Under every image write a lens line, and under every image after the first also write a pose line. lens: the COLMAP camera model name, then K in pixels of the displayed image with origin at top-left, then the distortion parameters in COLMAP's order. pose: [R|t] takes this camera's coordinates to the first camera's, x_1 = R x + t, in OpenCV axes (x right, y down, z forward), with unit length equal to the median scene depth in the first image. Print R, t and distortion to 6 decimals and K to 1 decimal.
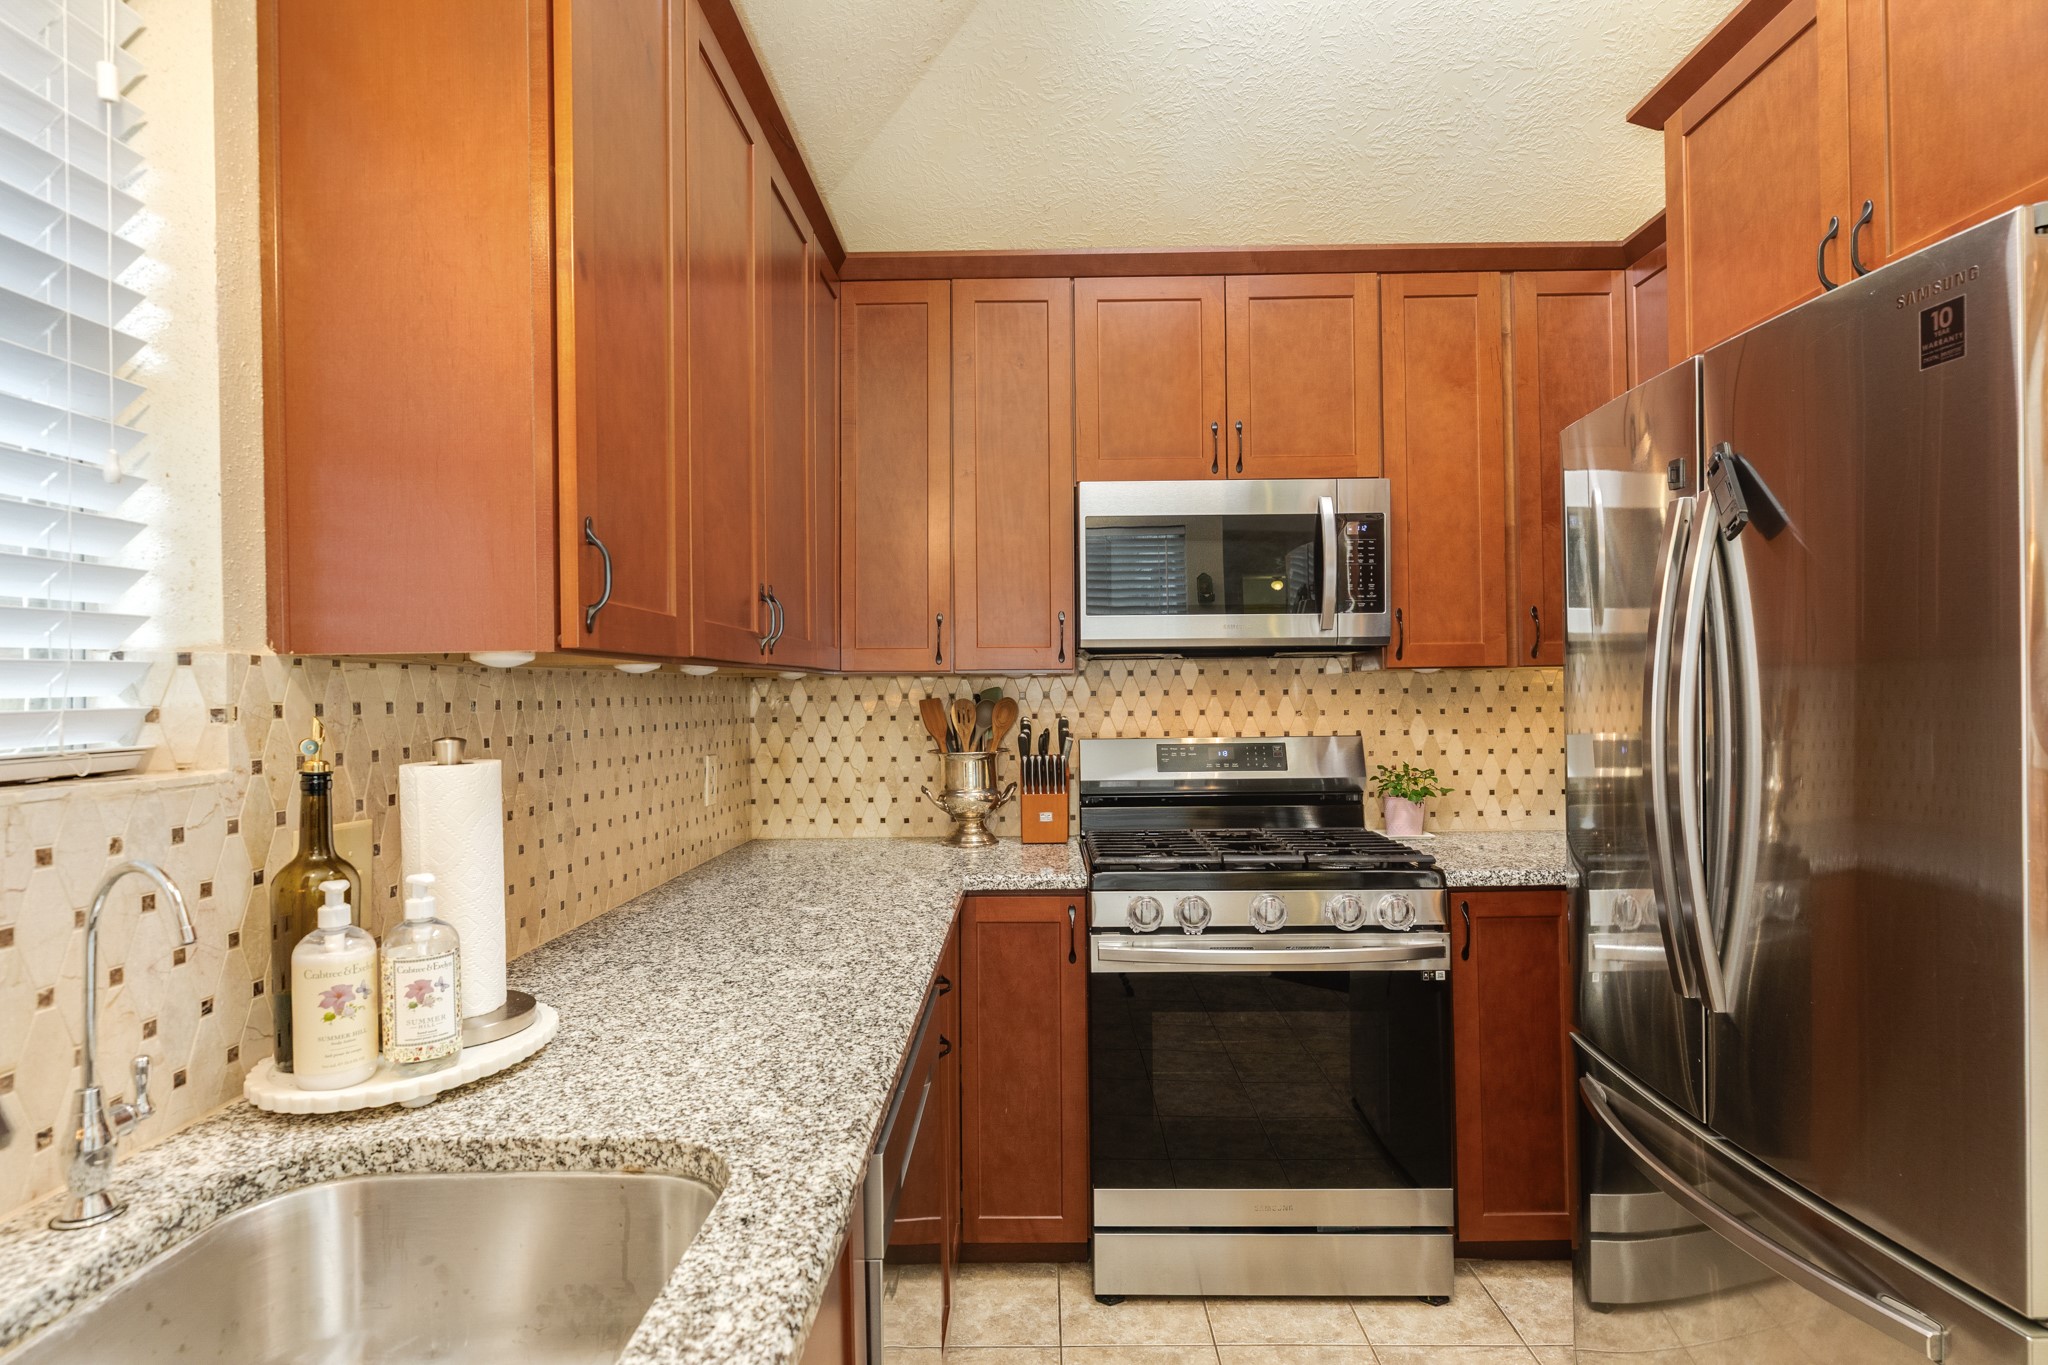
lens RADIAL K [[1018.1, 0, 1012.3], [0, 1018.1, 687.4], [0, 0, 1]] dist [-0.003357, 0.001192]
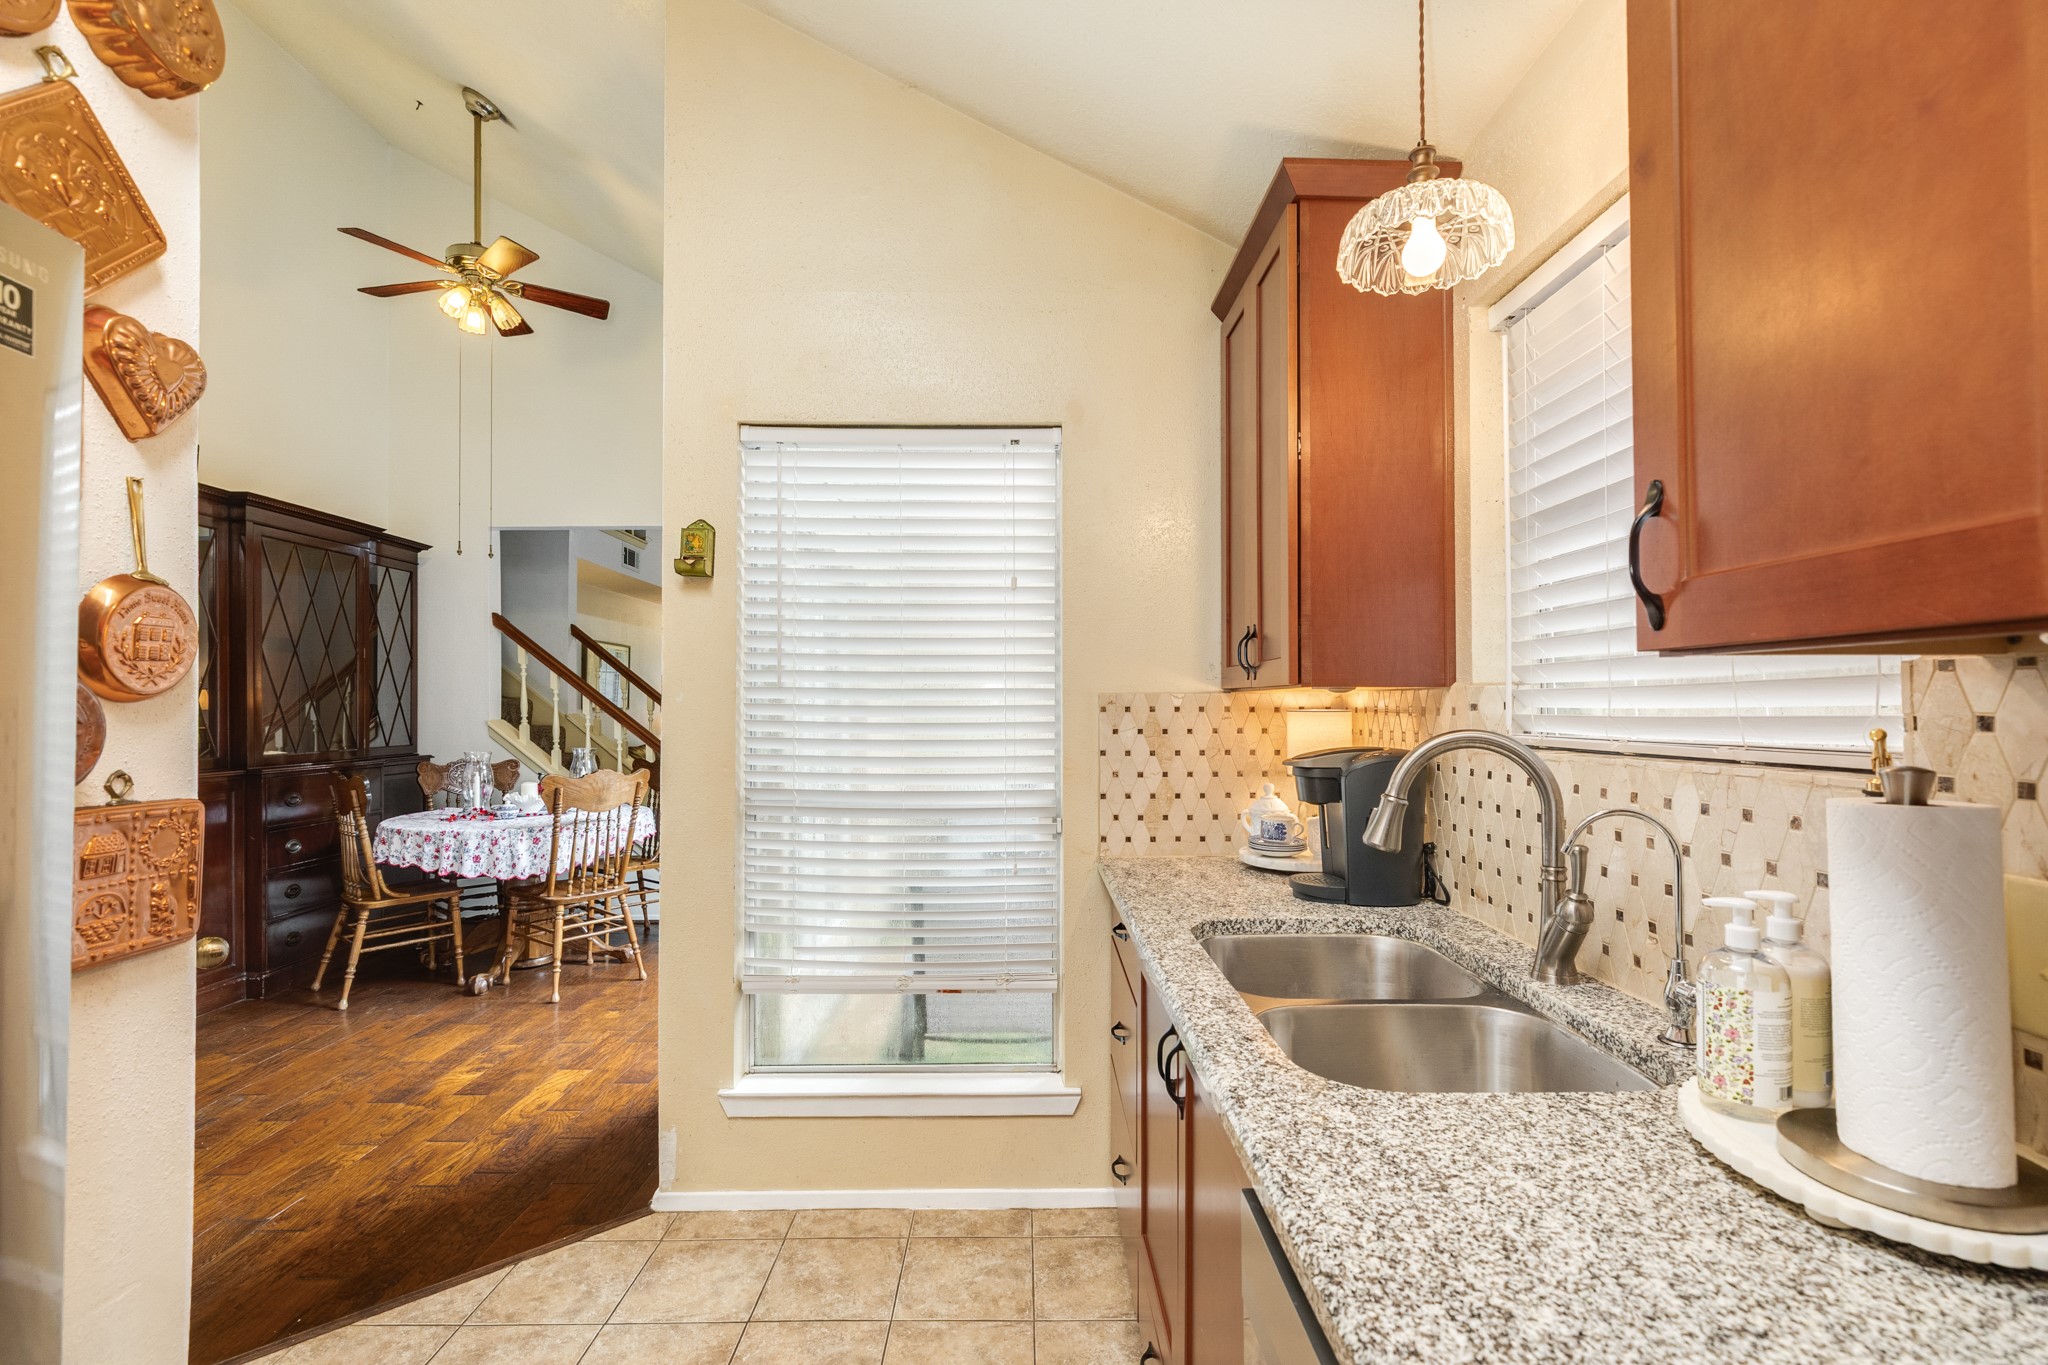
lens RADIAL K [[911.6, 0, 994.8], [0, 911.6, 694.1], [0, 0, 1]] dist [0.012089, 0.001078]
pose [[-0.999862, 0.016531, -0.001366, 0.046212], [0.016550, 0.999741, -0.015600, -0.001616], [0.001108, -0.015621, -0.999877, 0.861554]]
